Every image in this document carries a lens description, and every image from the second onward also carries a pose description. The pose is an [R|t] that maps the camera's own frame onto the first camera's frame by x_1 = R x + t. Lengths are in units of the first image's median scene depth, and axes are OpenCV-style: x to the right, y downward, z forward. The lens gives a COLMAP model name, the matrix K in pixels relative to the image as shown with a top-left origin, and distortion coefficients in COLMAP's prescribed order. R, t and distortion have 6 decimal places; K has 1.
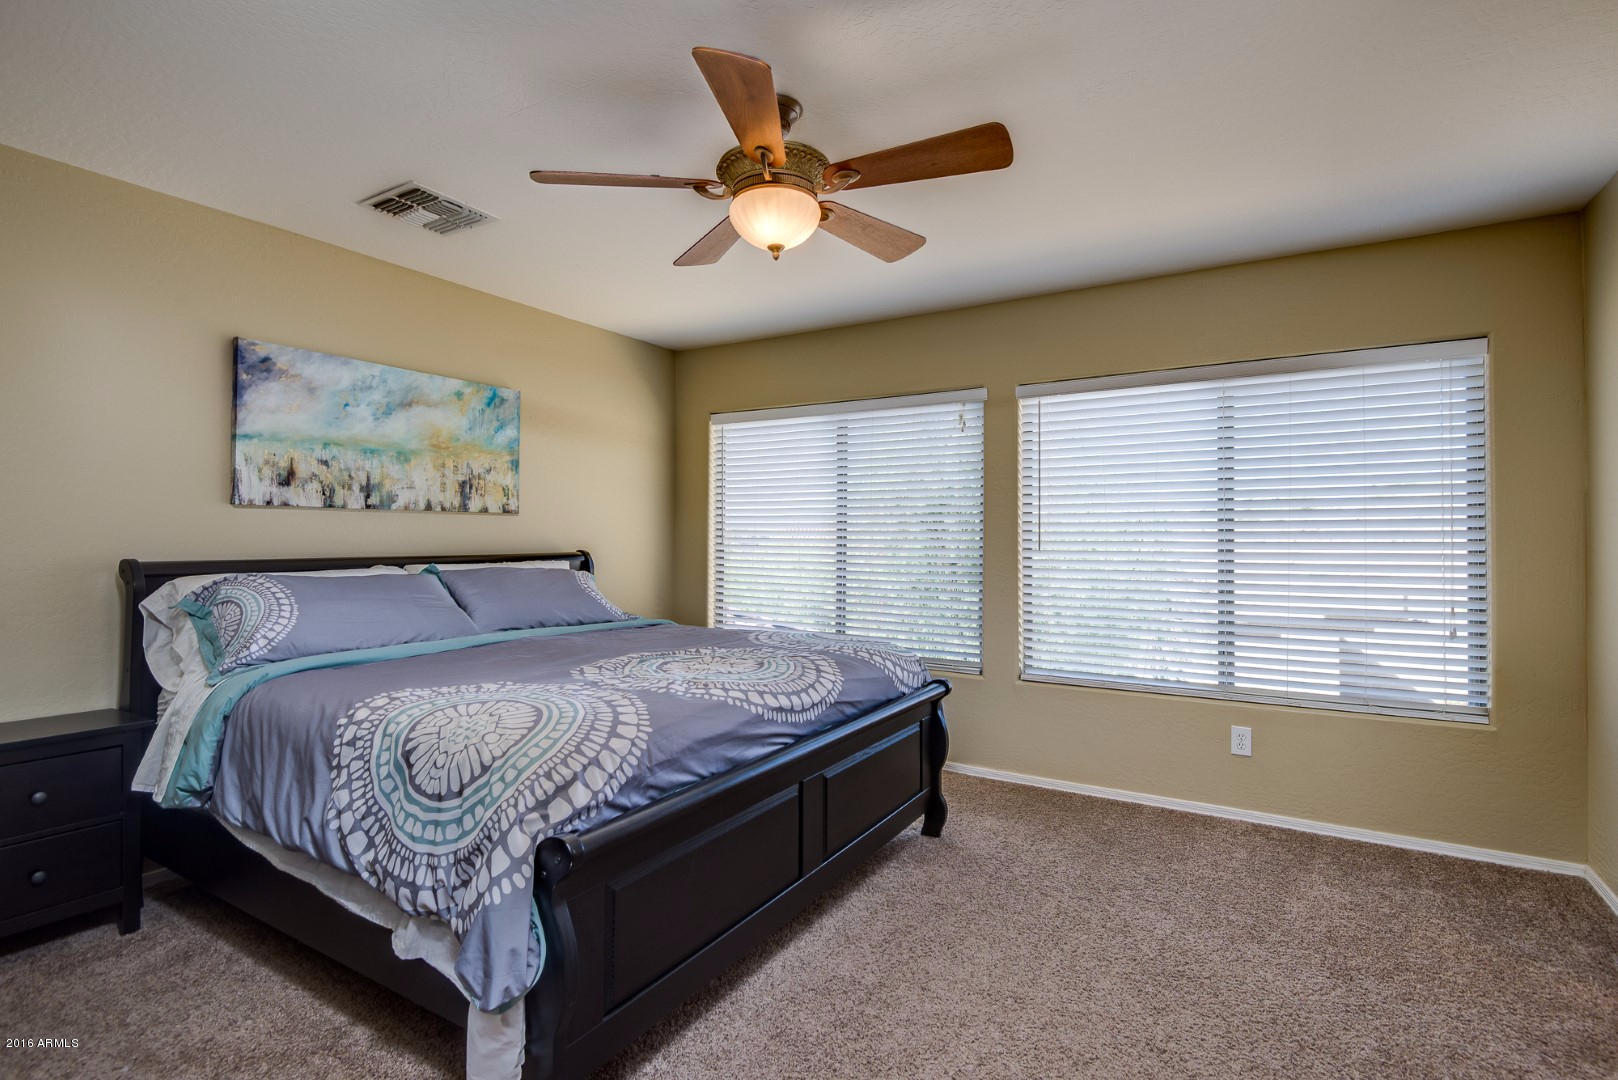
lens RADIAL K [[772.8, 0, 809.9], [0, 772.8, 527.6], [0, 0, 1]] dist [0.006078, 0.000219]
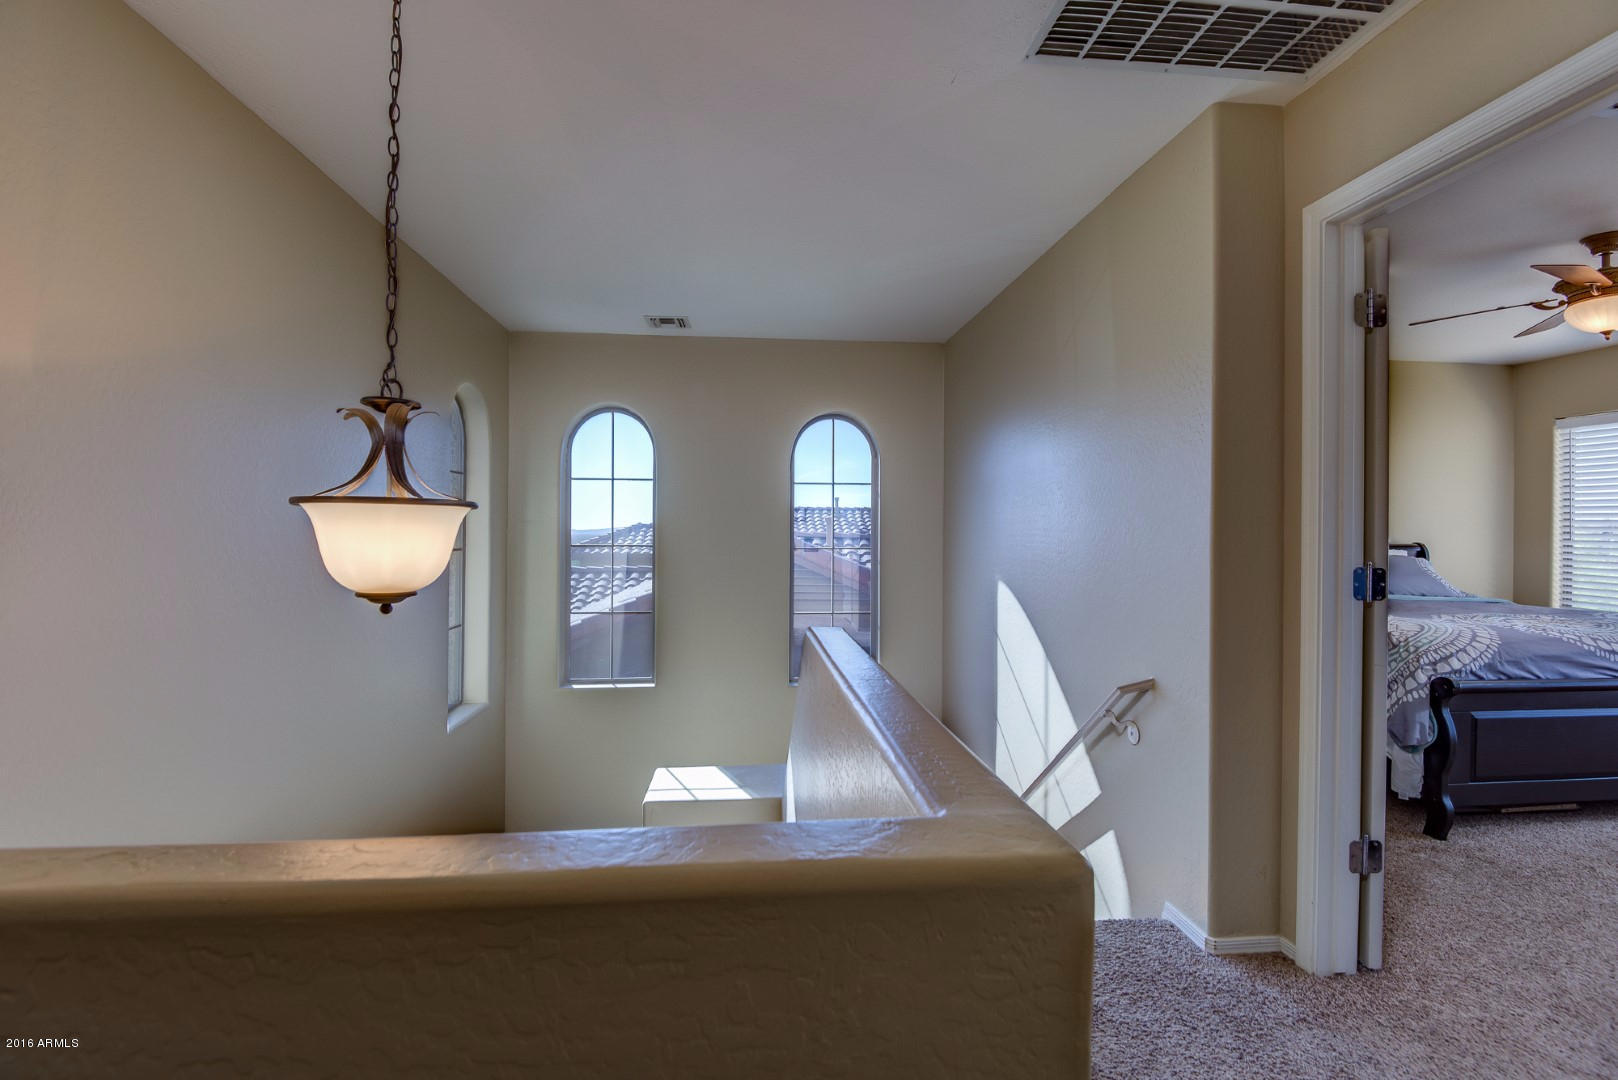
lens RADIAL K [[739.6, 0, 814.0], [0, 739.6, 533.0], [0, 0, 1]] dist [-0.011995, -0.002248]
pose [[0.599422, 0.005953, -0.800411, 0.110430], [0.006444, 0.999904, 0.012262, -0.010683], [0.800407, -0.012508, 0.599326, -0.735304]]
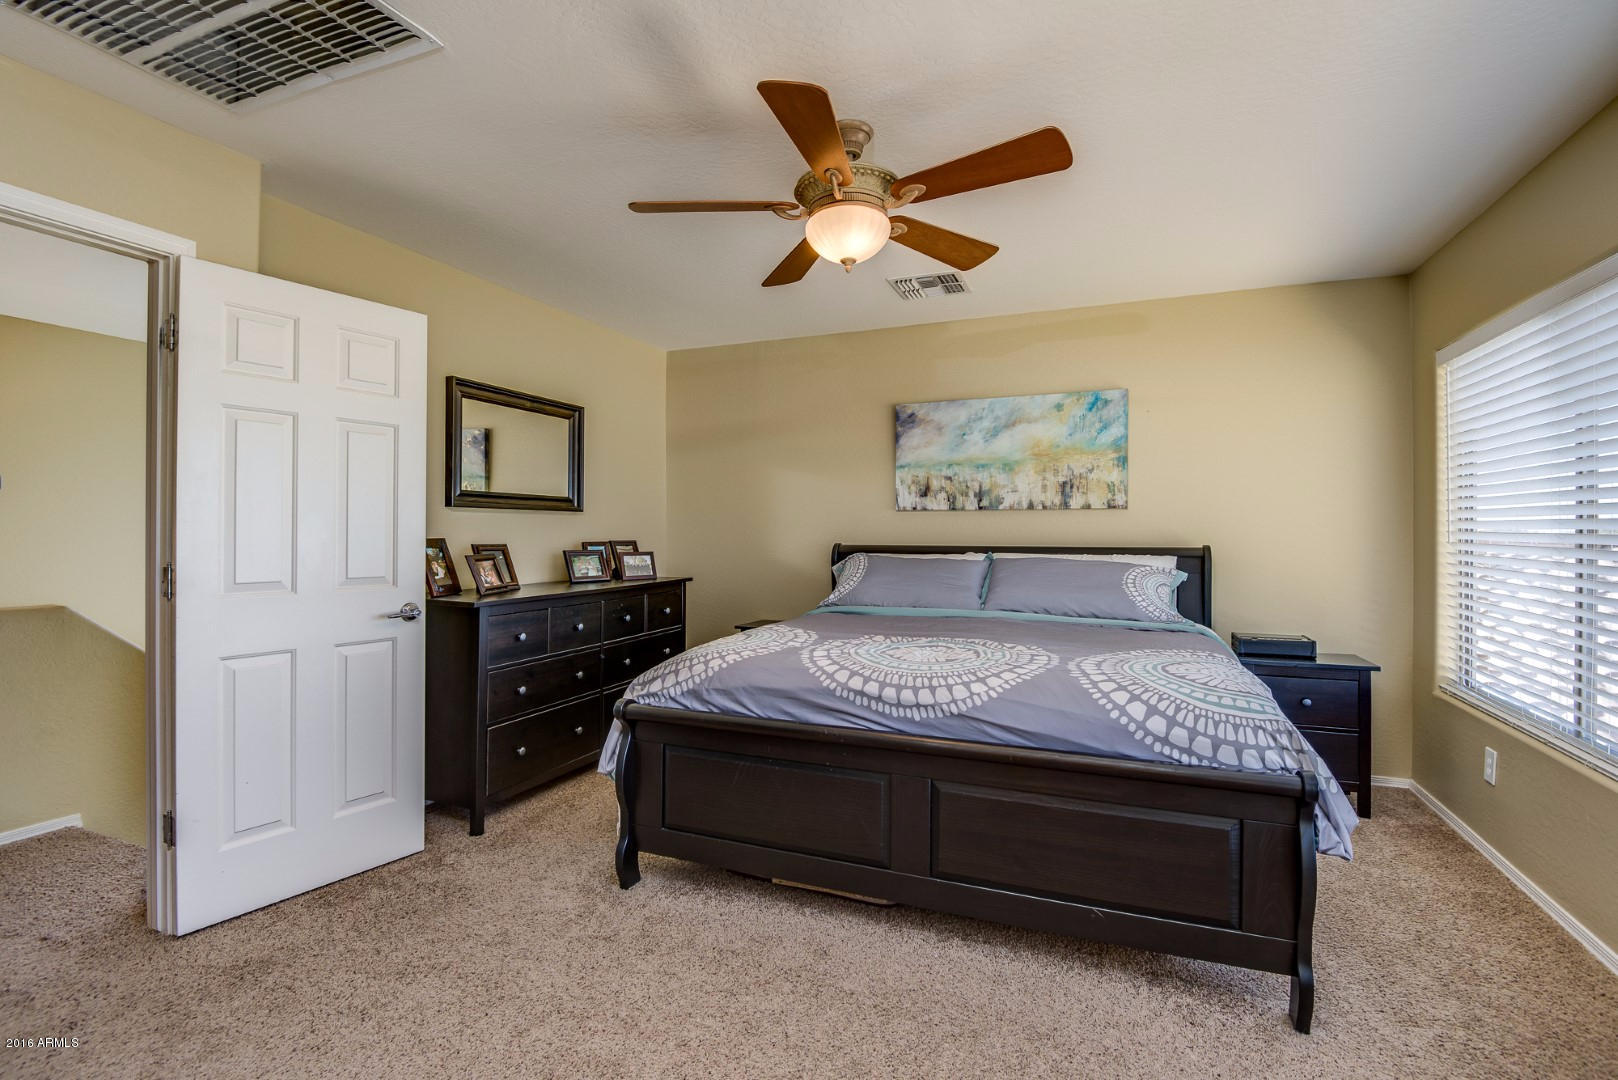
lens RADIAL K [[739.6, 0, 812.1], [0, 739.6, 536.9], [0, 0, 1]] dist [-0.011995, -0.002248]
pose [[0.154745, 0.006355, -0.987934, 0.687264], [0.012912, 0.999881, 0.008455, 0.008216], [0.987870, -0.014064, 0.154645, 0.563799]]
